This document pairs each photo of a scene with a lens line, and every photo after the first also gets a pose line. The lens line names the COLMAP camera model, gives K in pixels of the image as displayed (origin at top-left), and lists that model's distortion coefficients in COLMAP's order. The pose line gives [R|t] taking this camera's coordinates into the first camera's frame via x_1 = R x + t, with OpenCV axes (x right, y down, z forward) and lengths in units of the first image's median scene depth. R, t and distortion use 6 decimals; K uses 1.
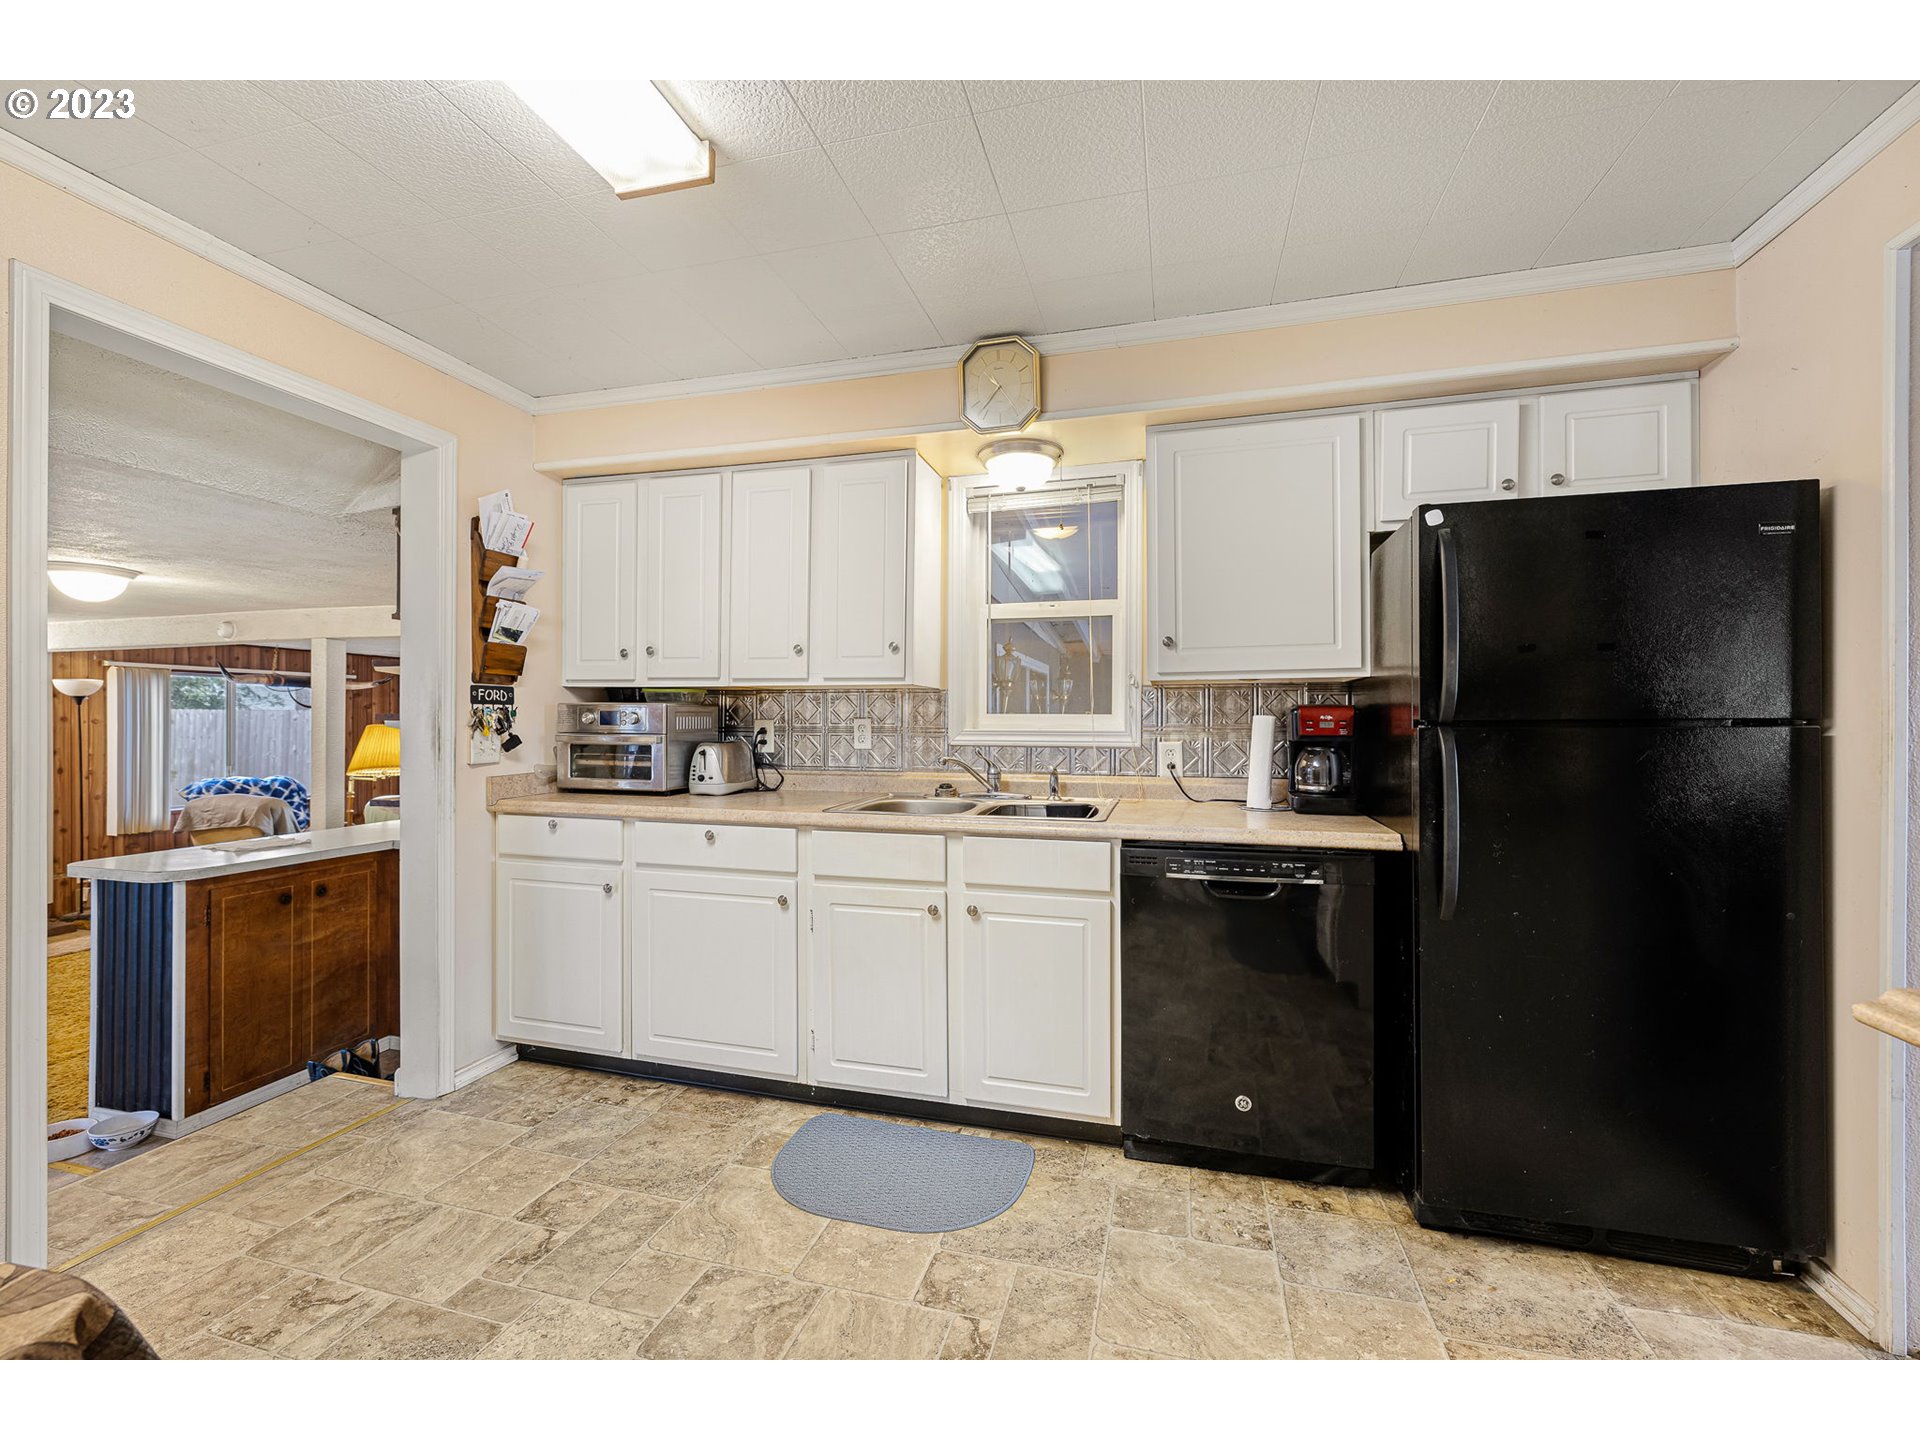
lens RADIAL K [[808.9, 0, 953.2], [0, 808.9, 711.1], [0, 0, 1]] dist [-0.001058, -0.000121]
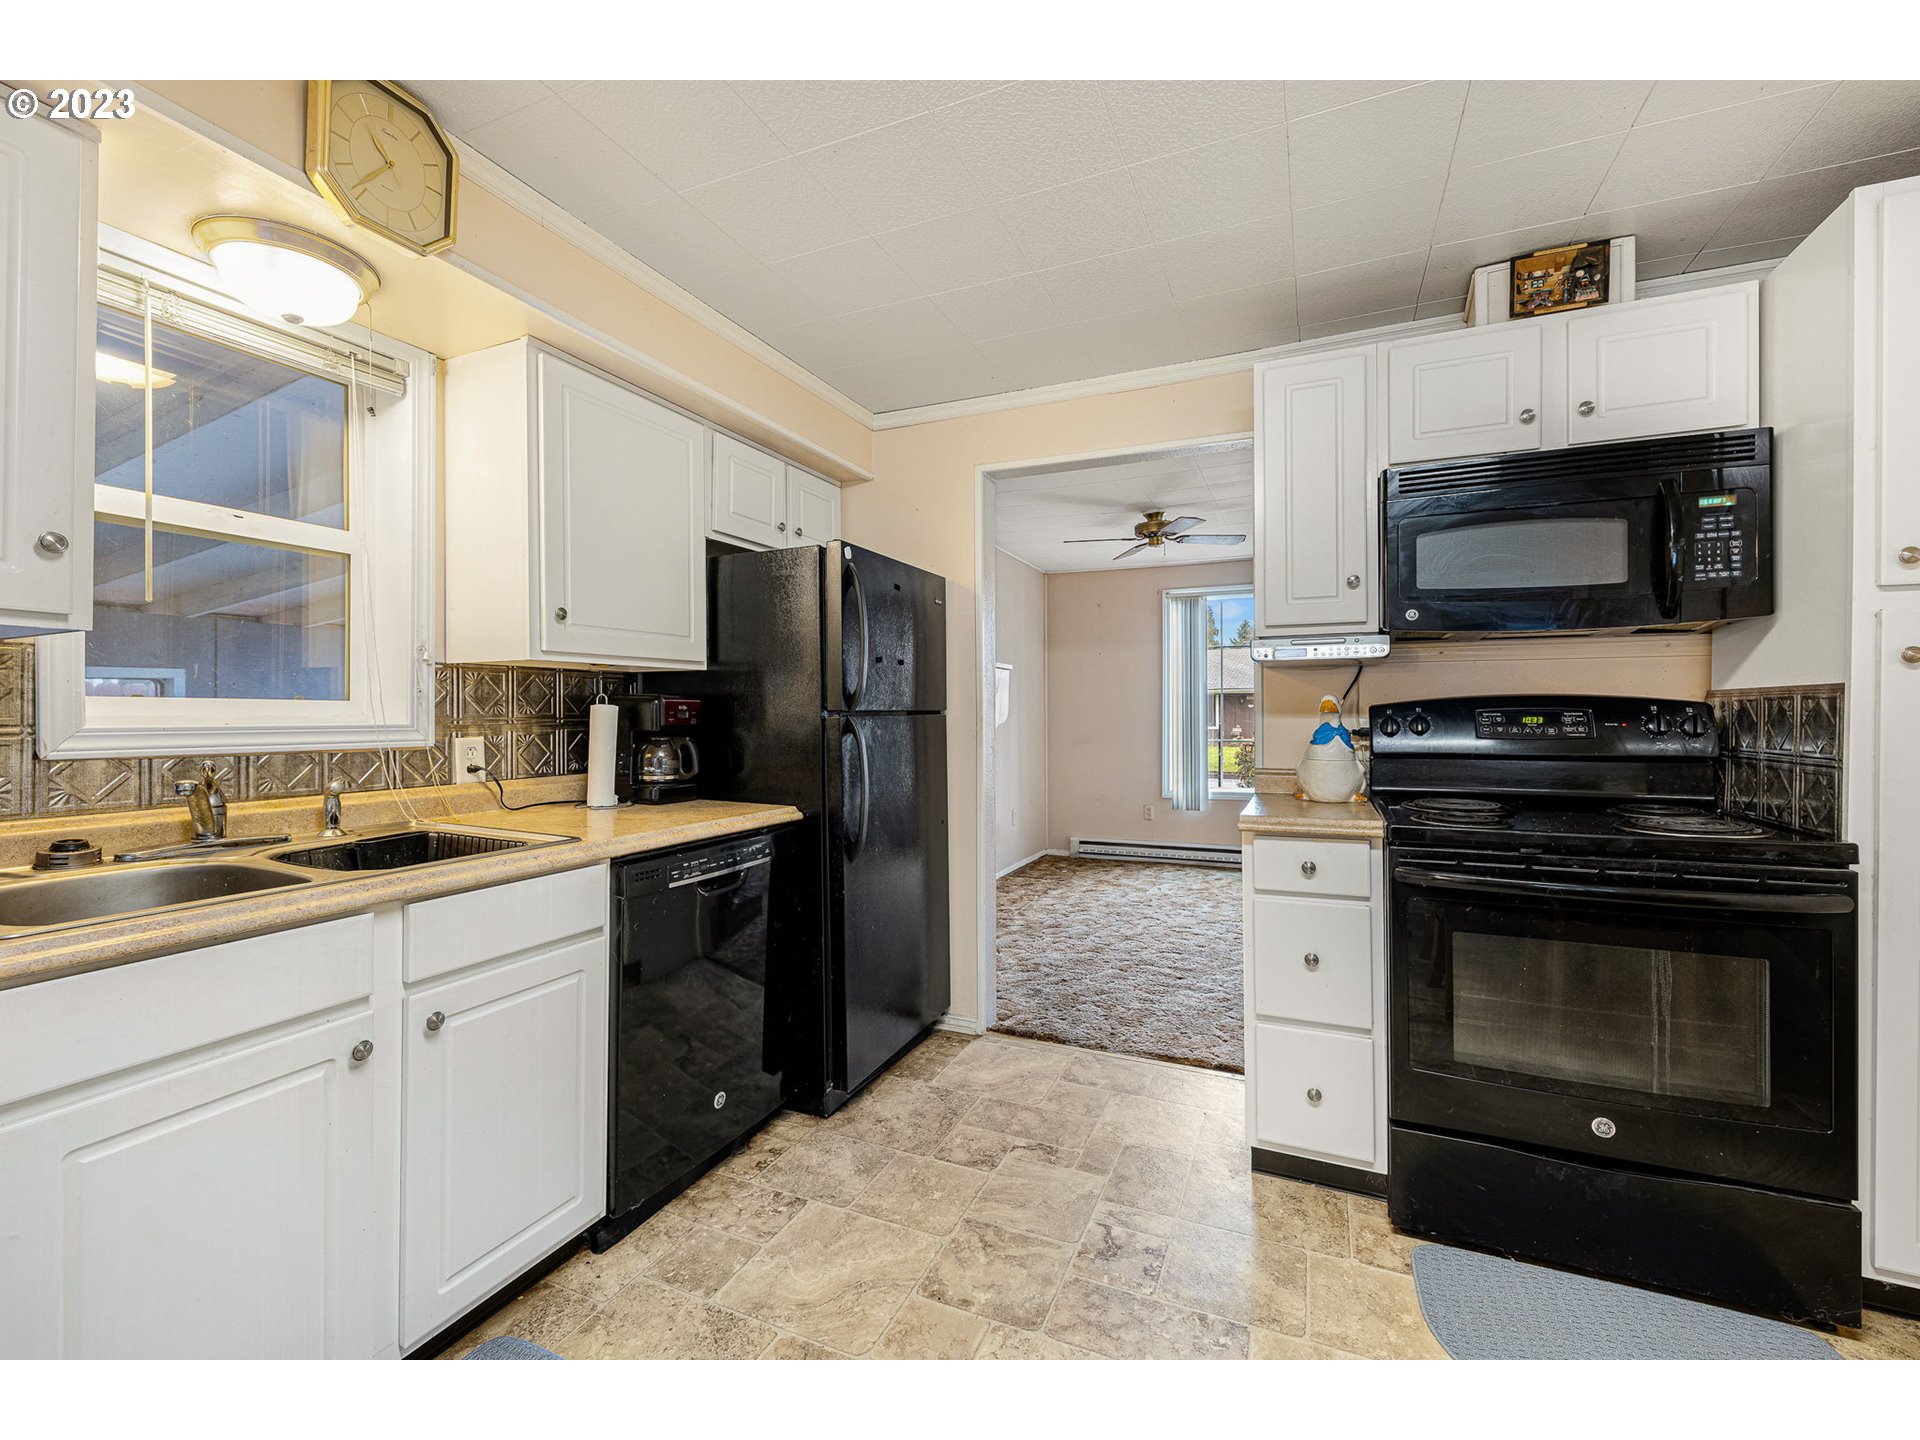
lens RADIAL K [[808.9, 0, 953.2], [0, 808.9, 711.1], [0, 0, 1]] dist [-0.001058, -0.000121]
pose [[0.136491, 0.005544, 0.990626, -0.561711], [-0.012734, 0.999912, -0.003841, 0.012671], [-0.990559, -0.012091, 0.136550, 0.574875]]
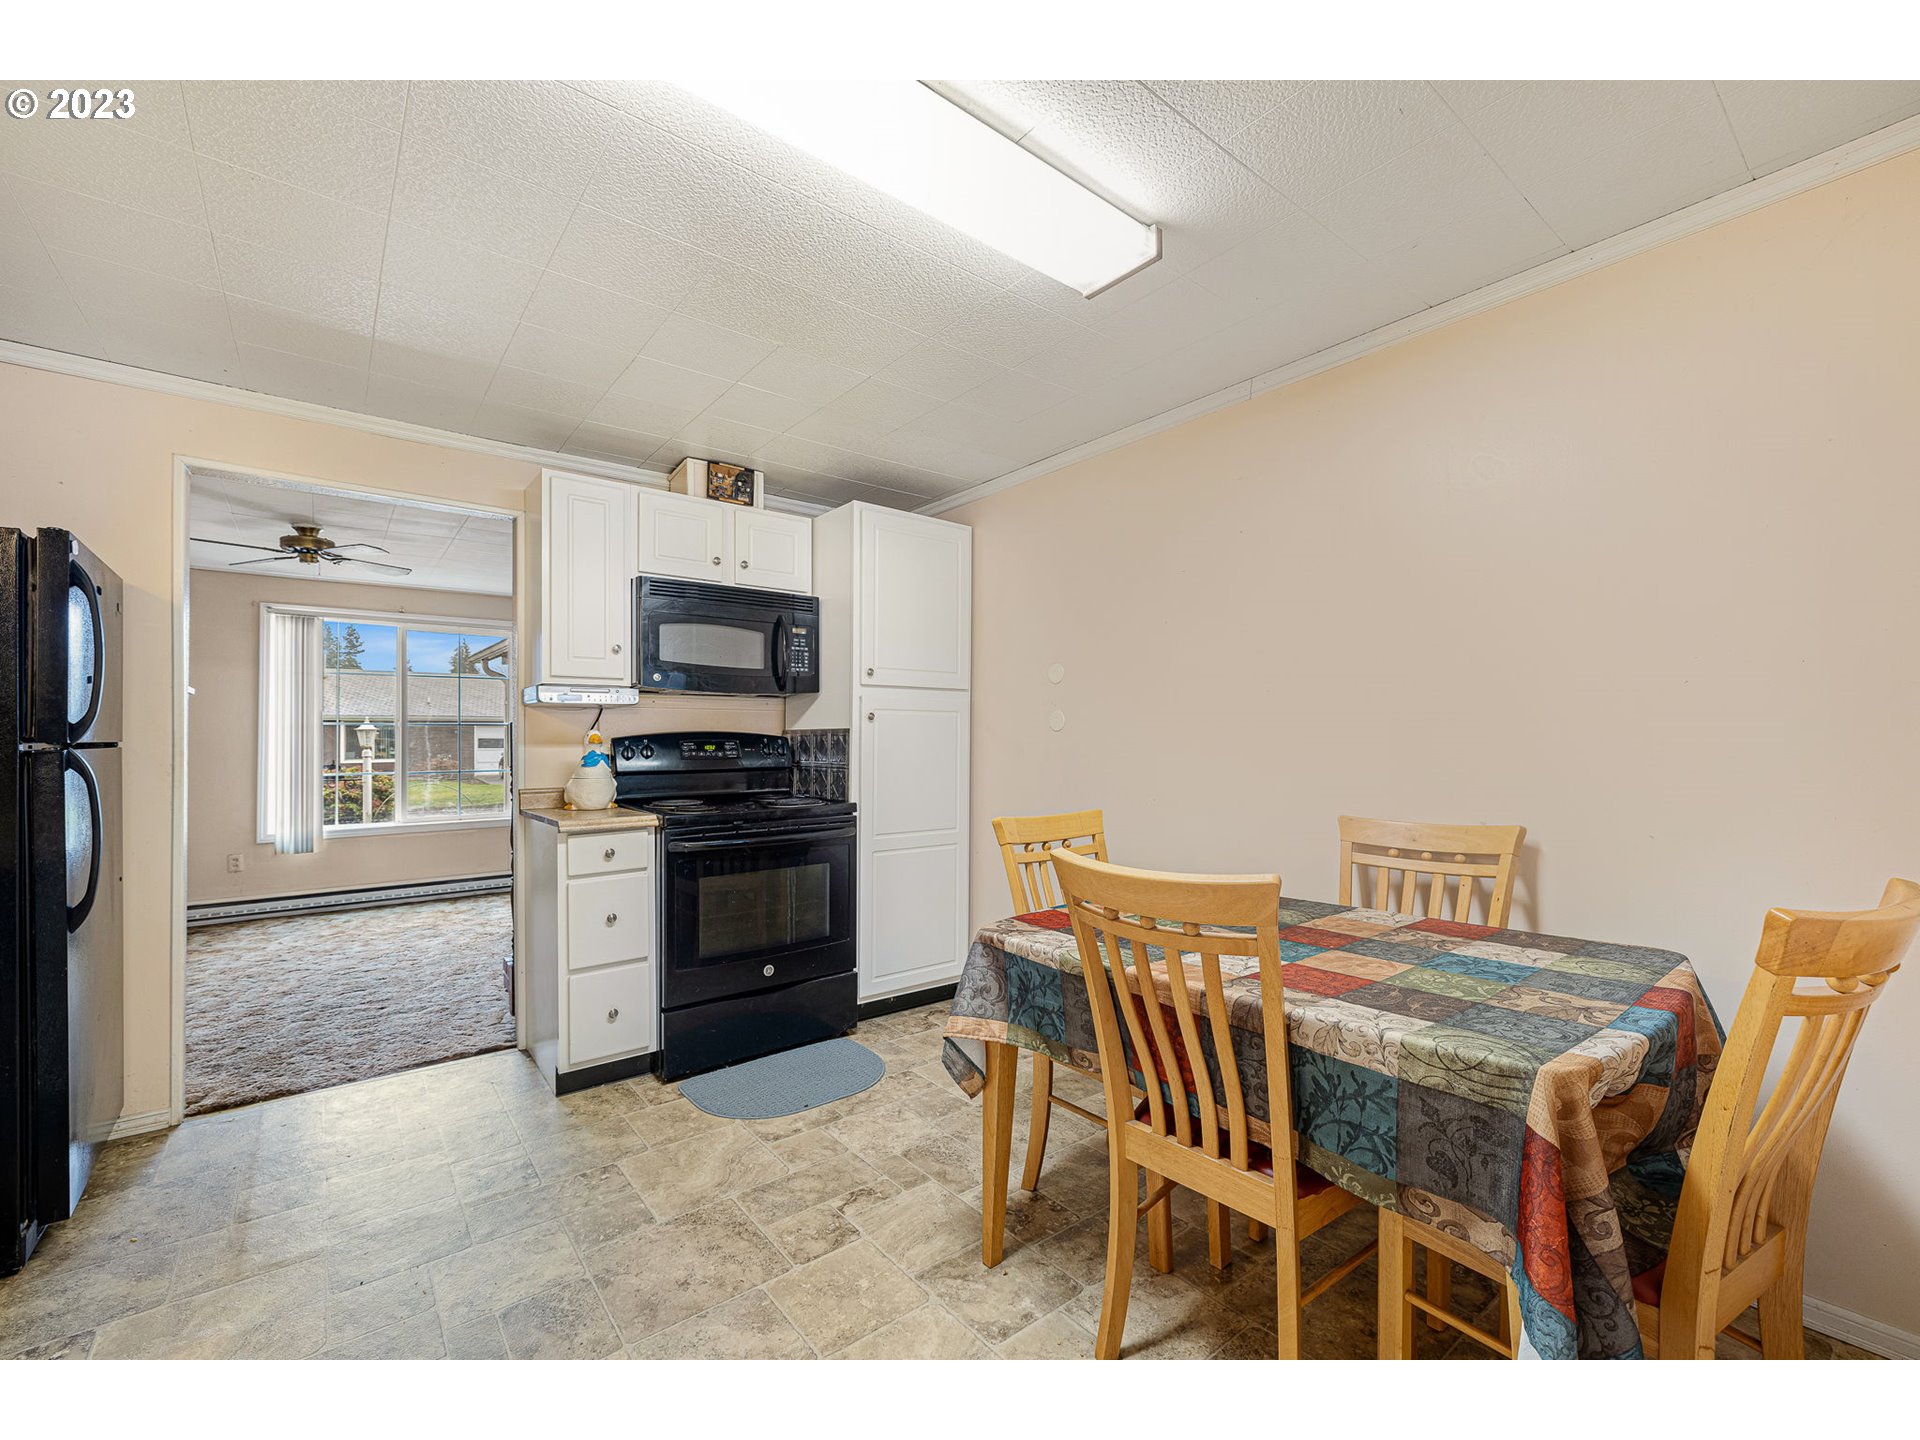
lens RADIAL K [[808.5, 0, 956.0], [0, 808.5, 720.1], [0, 0, 1]] dist [0.001533, 0.000235]
pose [[-0.814675, 0.022058, 0.579498, -0.799916], [-0.000075, 0.999272, -0.038142, 0.018261], [-0.579917, -0.031117, -0.814081, 1.031034]]
